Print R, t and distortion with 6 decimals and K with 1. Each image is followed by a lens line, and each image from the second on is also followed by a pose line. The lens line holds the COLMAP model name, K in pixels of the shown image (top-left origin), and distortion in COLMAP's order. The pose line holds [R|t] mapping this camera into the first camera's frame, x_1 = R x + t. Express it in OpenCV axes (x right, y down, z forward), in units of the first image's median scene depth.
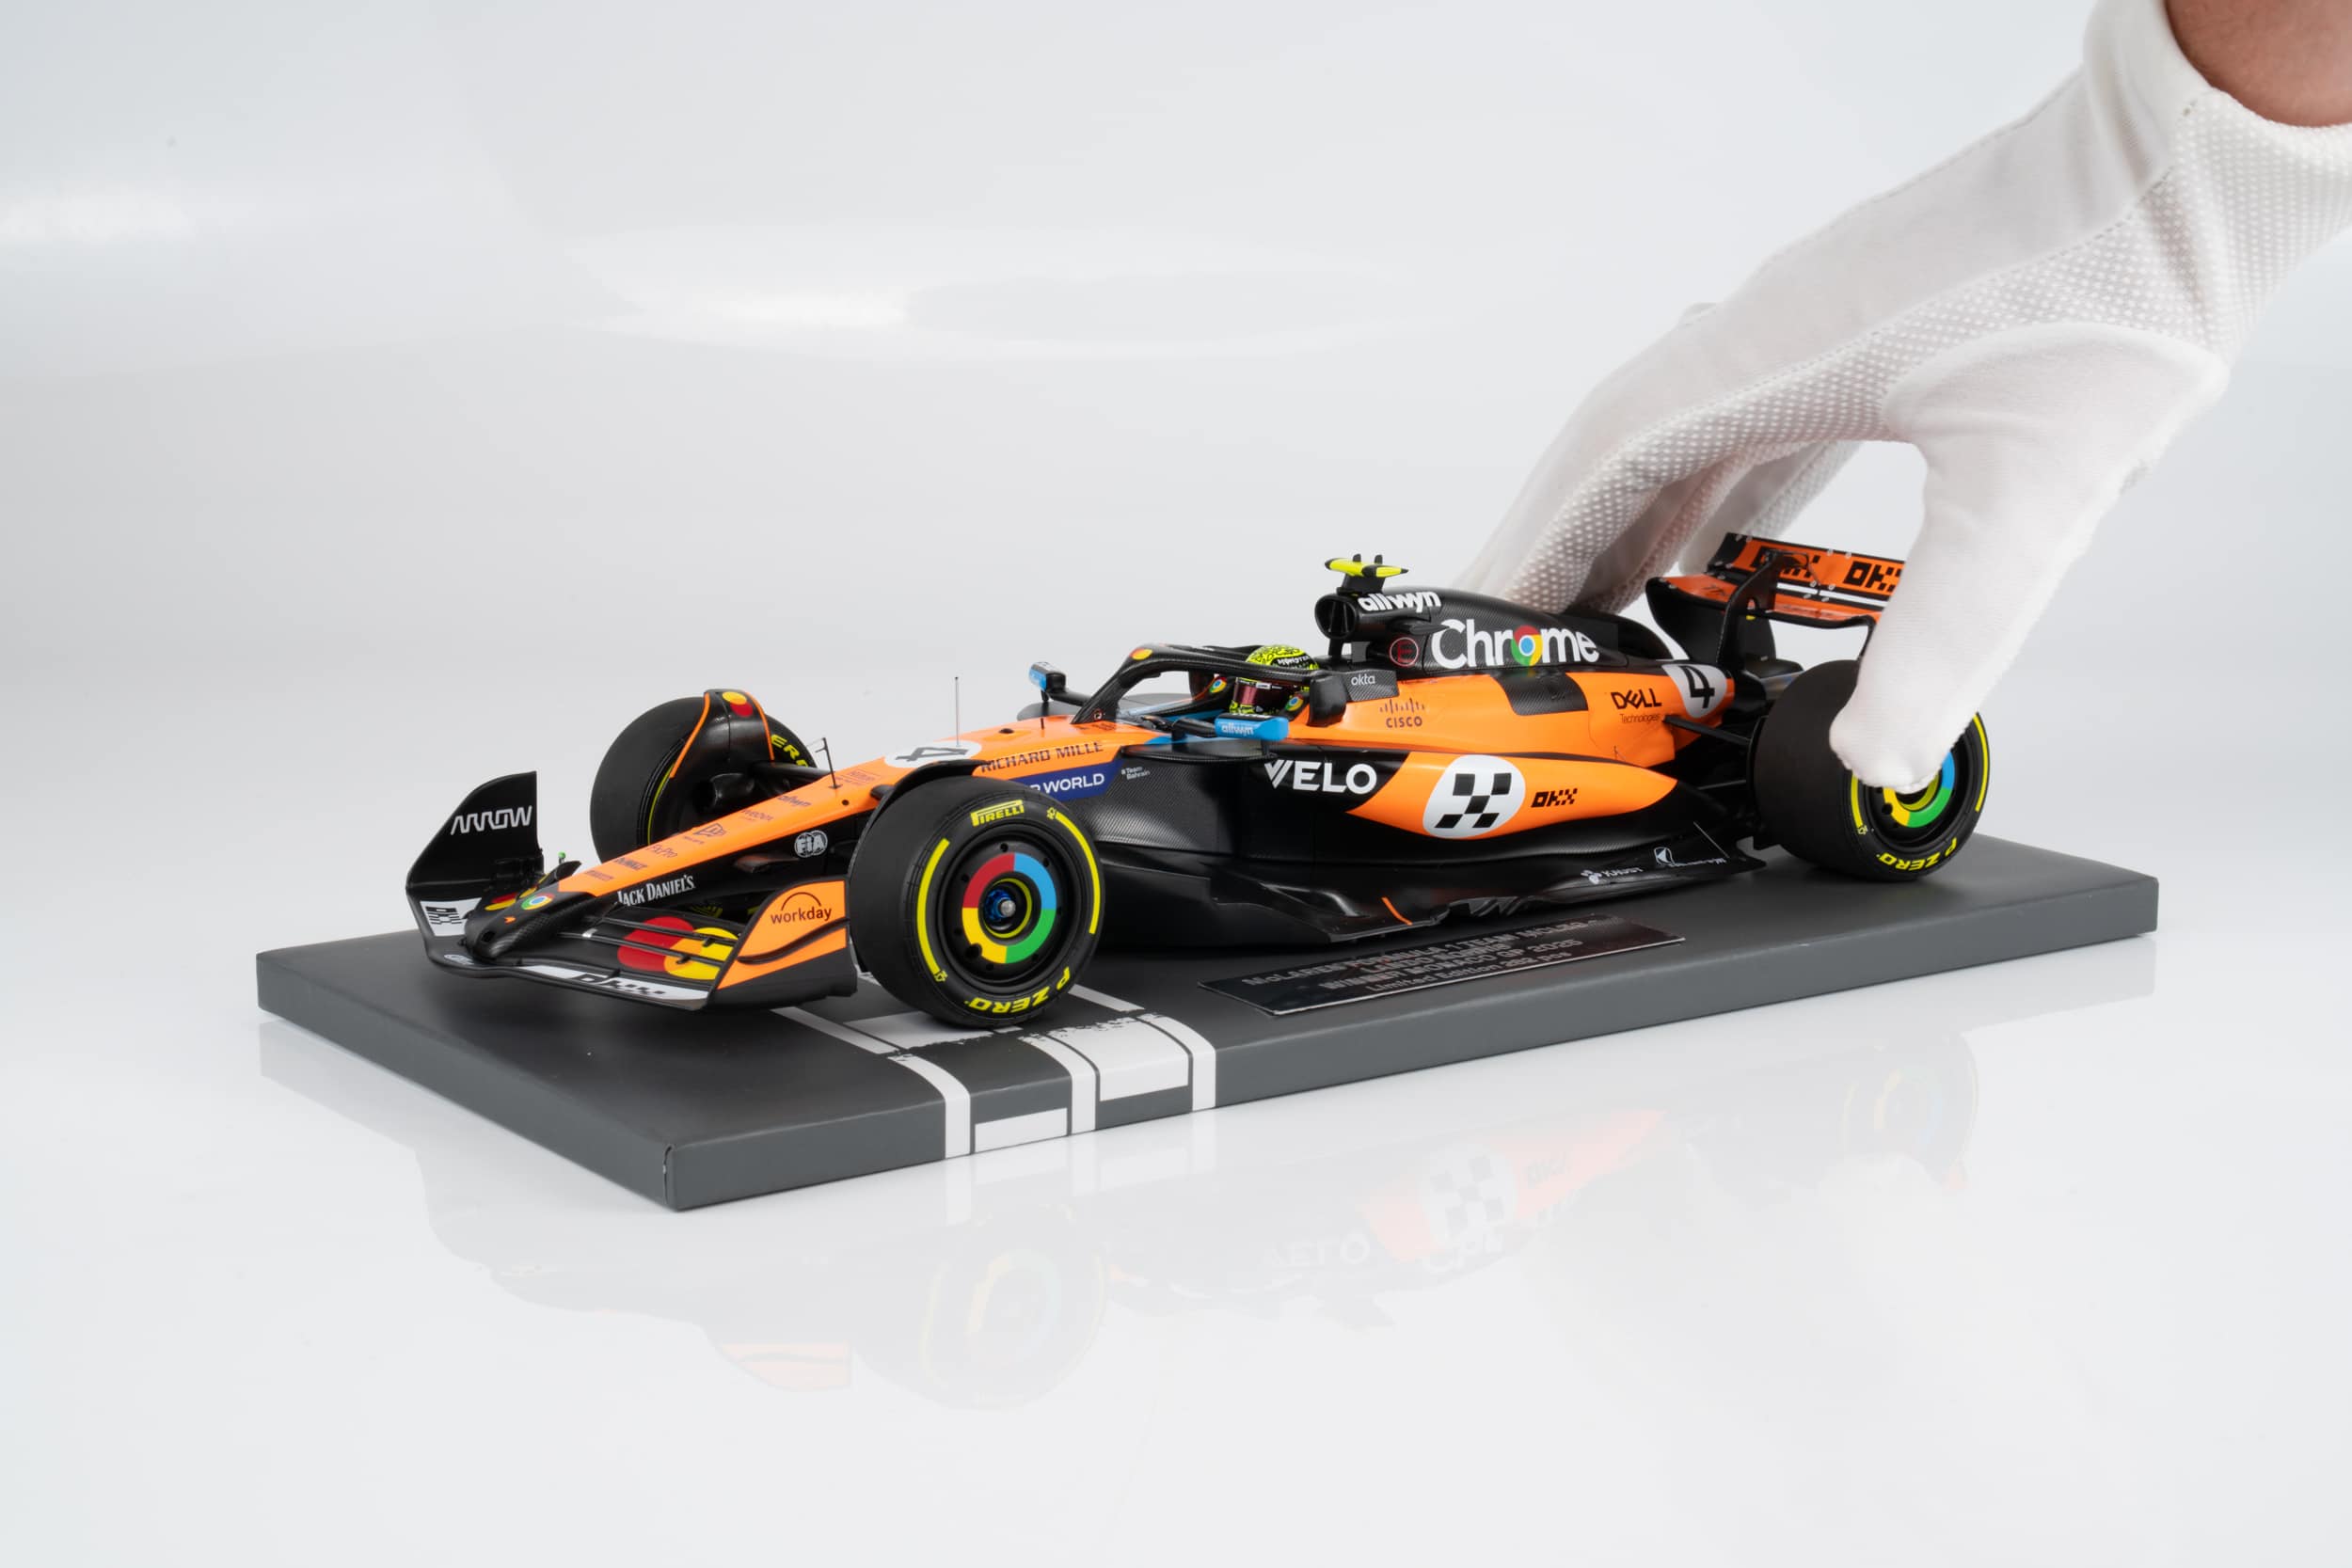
lens RADIAL K [[4437.4, 0, 1174.3], [0, 4437.4, 782.3], [0, 0, 1]] dist [0.229893, 0.000000]
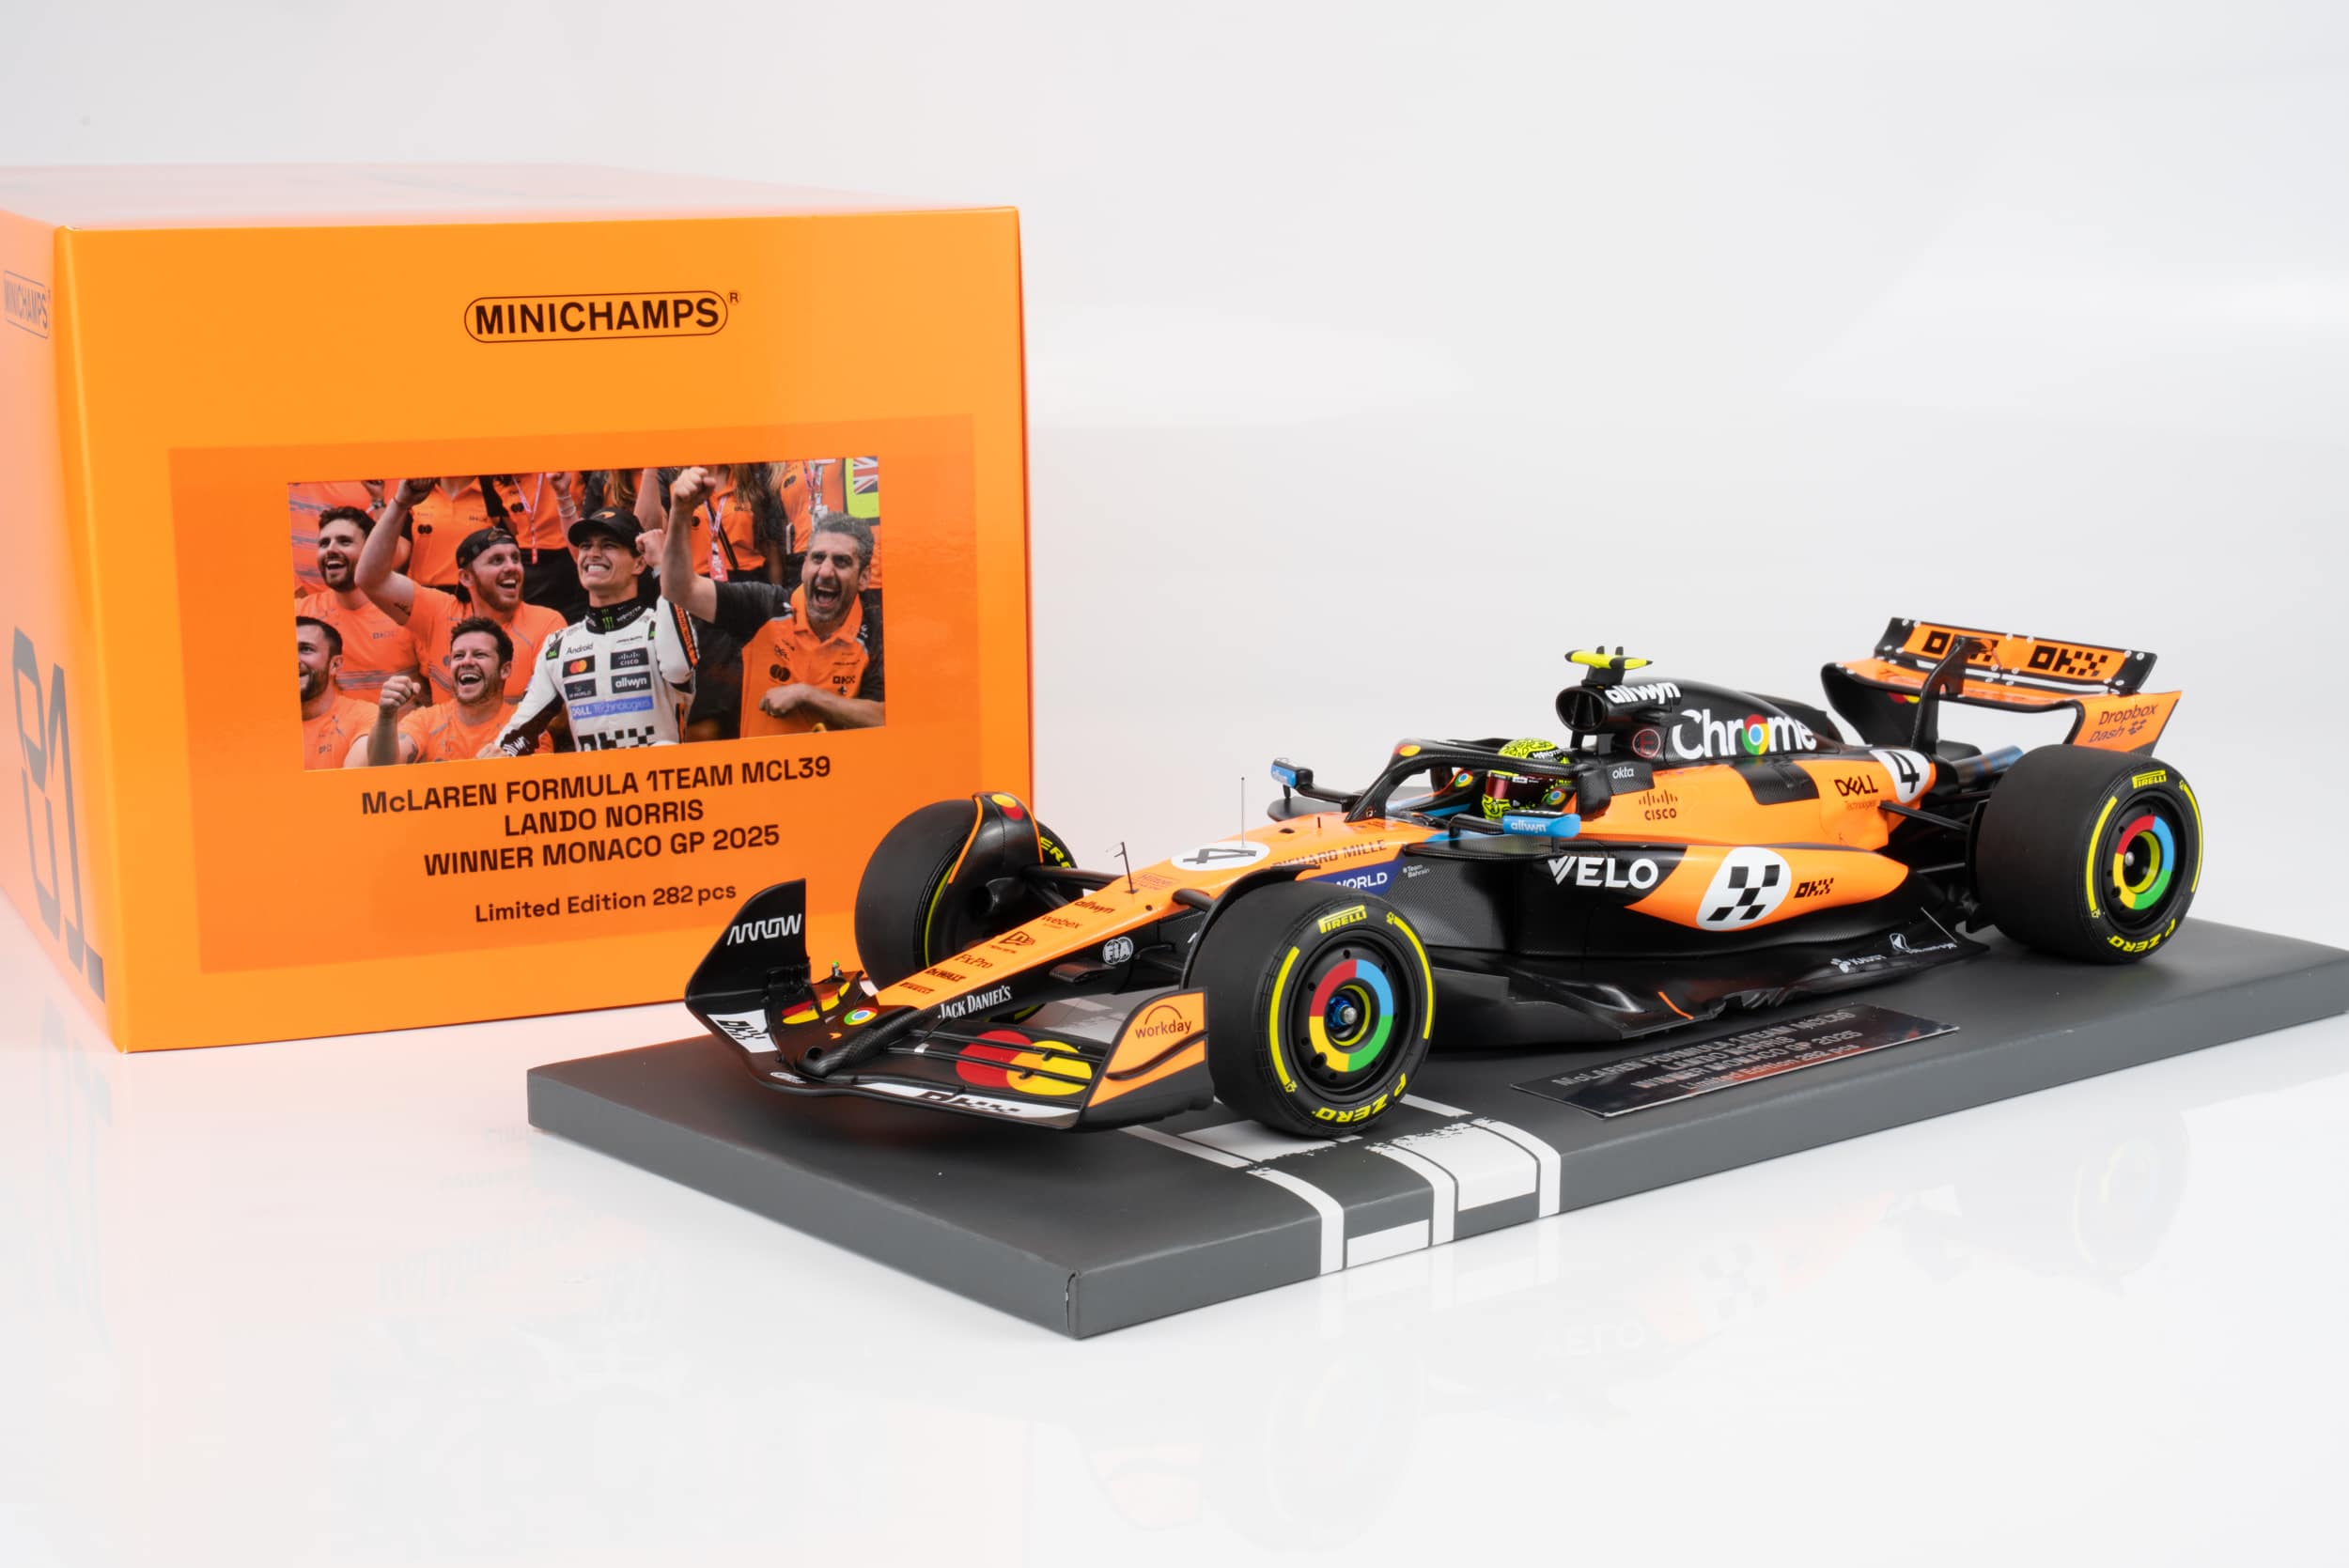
lens RADIAL K [[4115.6, 0, 1163.0], [0, 4115.6, 804.0], [0, 0, 1]] dist [0.172225, 0.000000]
pose [[0.995902, -0.014658, 0.089243, -0.146443], [0.015062, 0.999879, -0.003859, -0.014326], [-0.089176, 0.005187, 0.996002, 0.086656]]
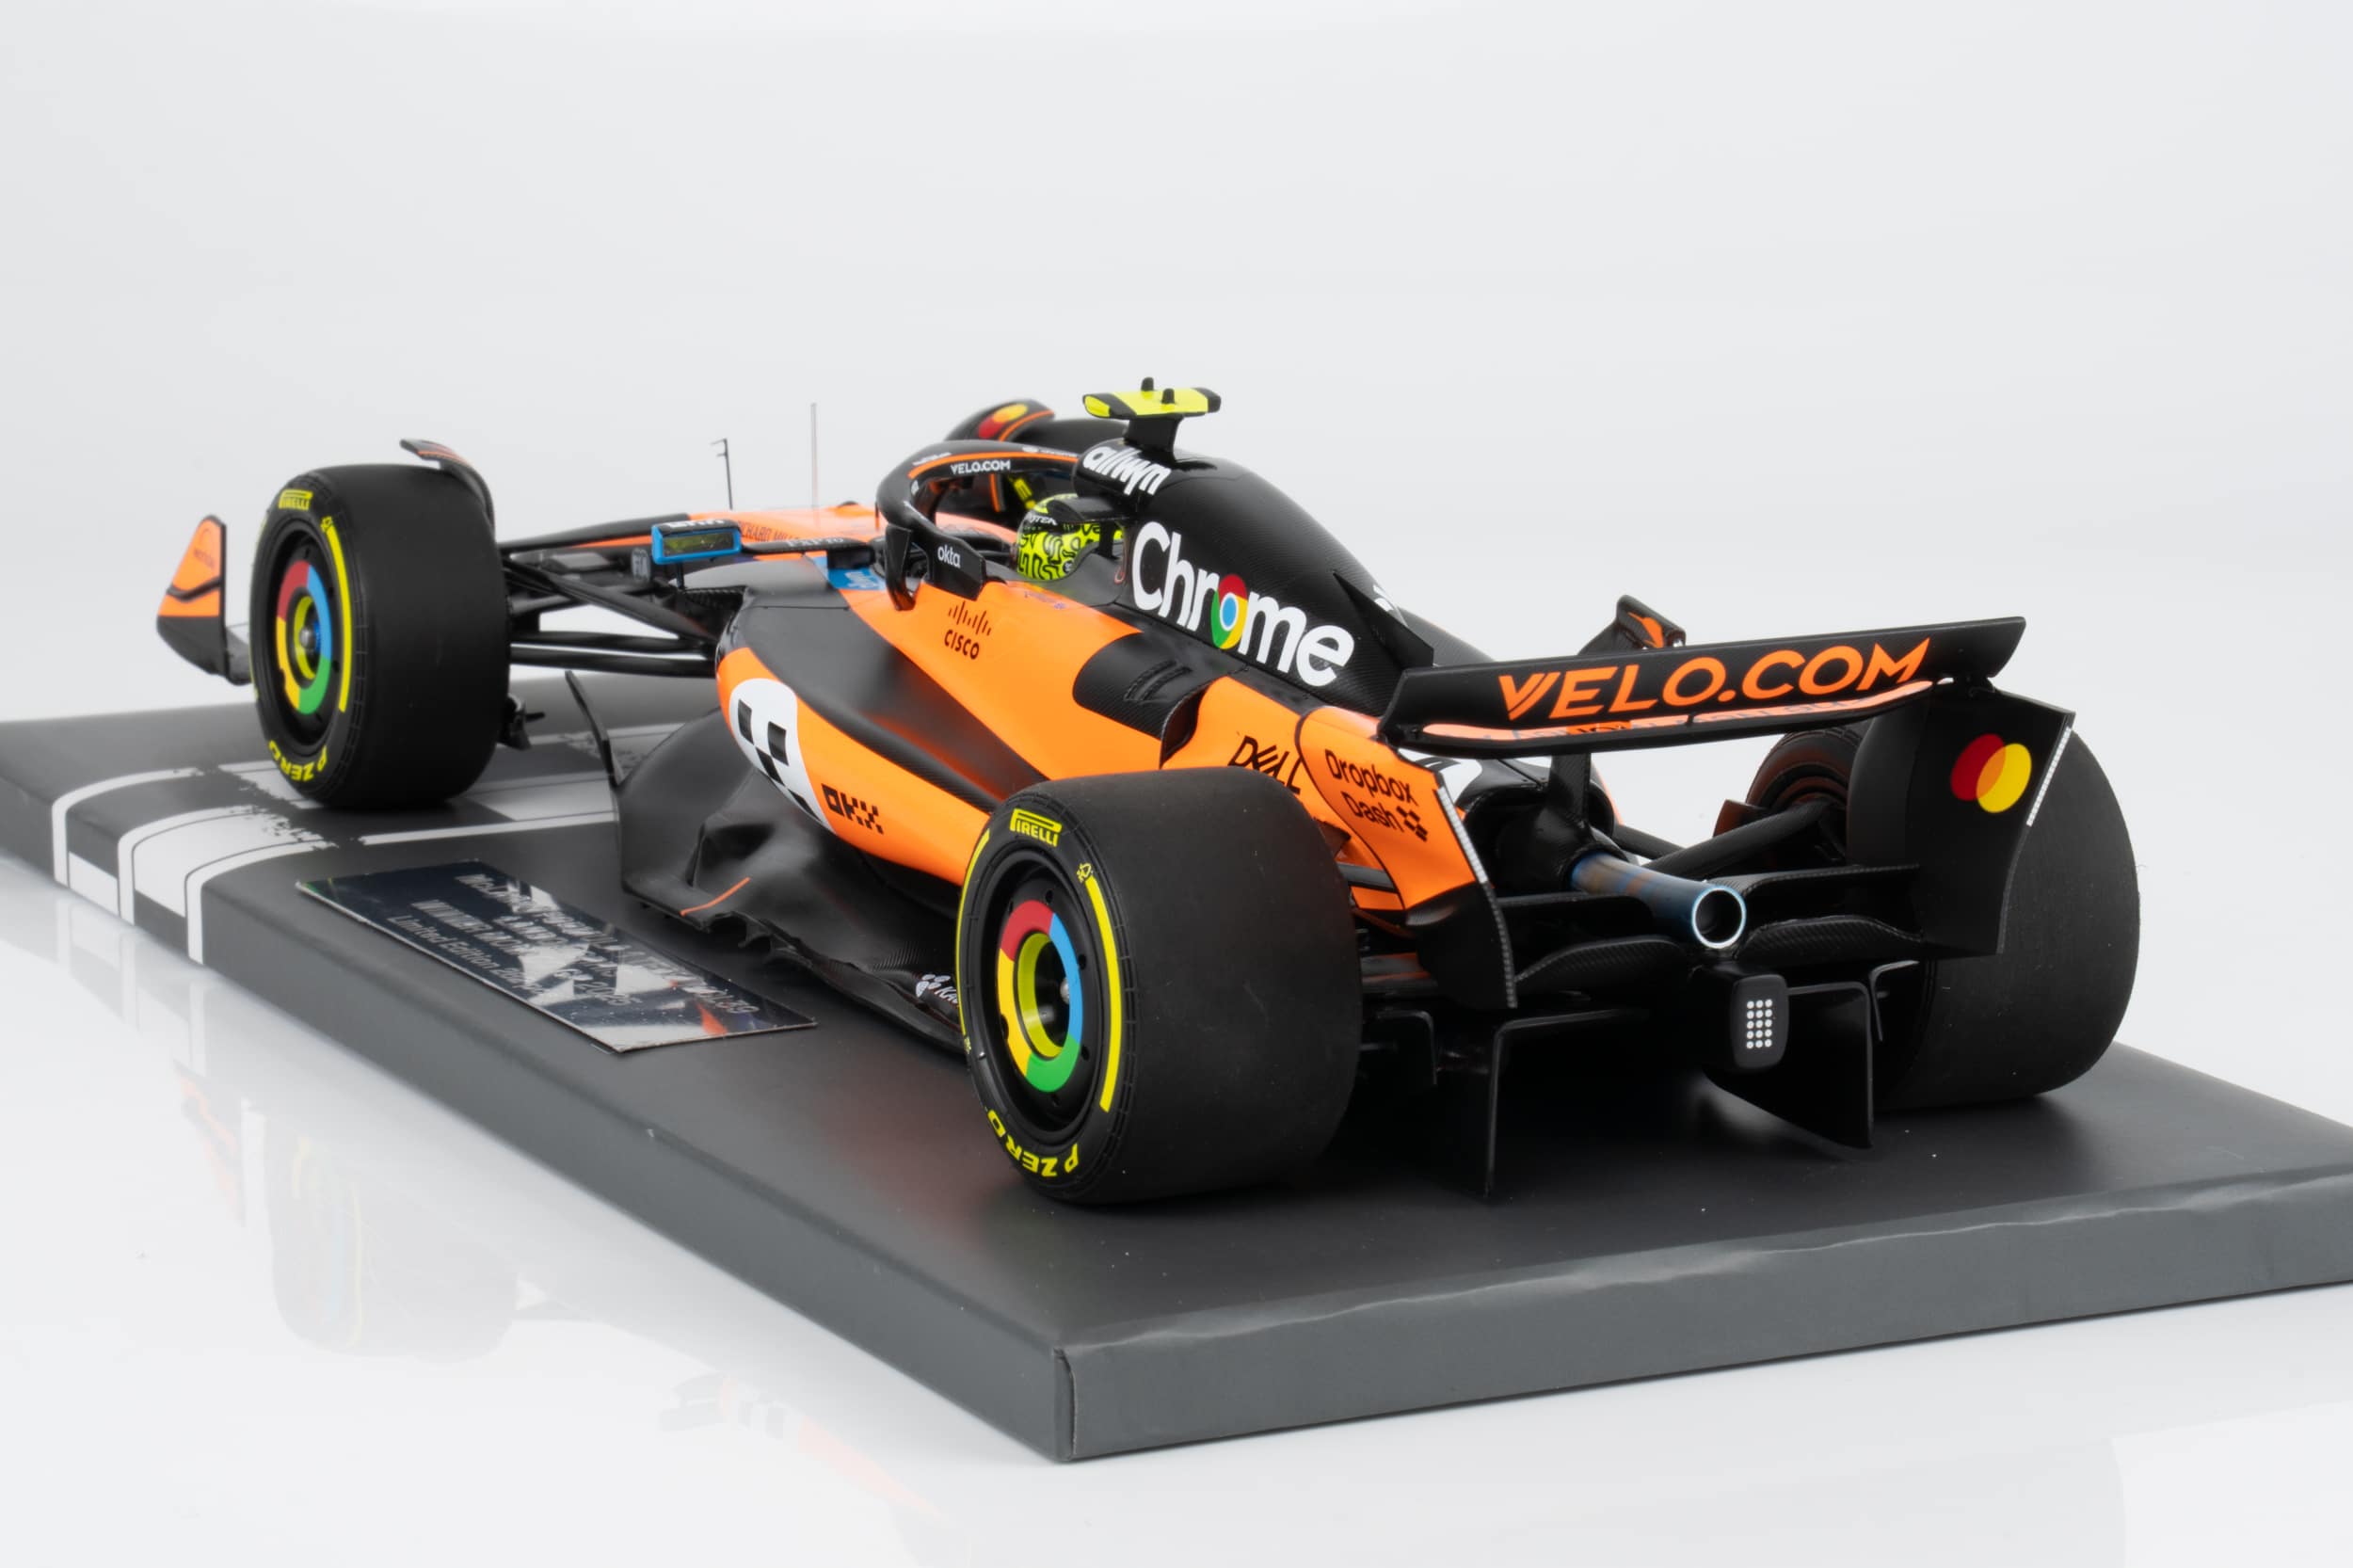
lens RADIAL K [[6610.2, 0, 1176.9], [0, 6610.2, 785.0], [0, 0, 1]] dist [0.219594, 0.000000]
pose [[-0.115825, 0.201565, -0.972603, 0.927522], [-0.200660, 0.954255, 0.221659, -0.200729], [0.972790, 0.220836, -0.070080, 1.121367]]
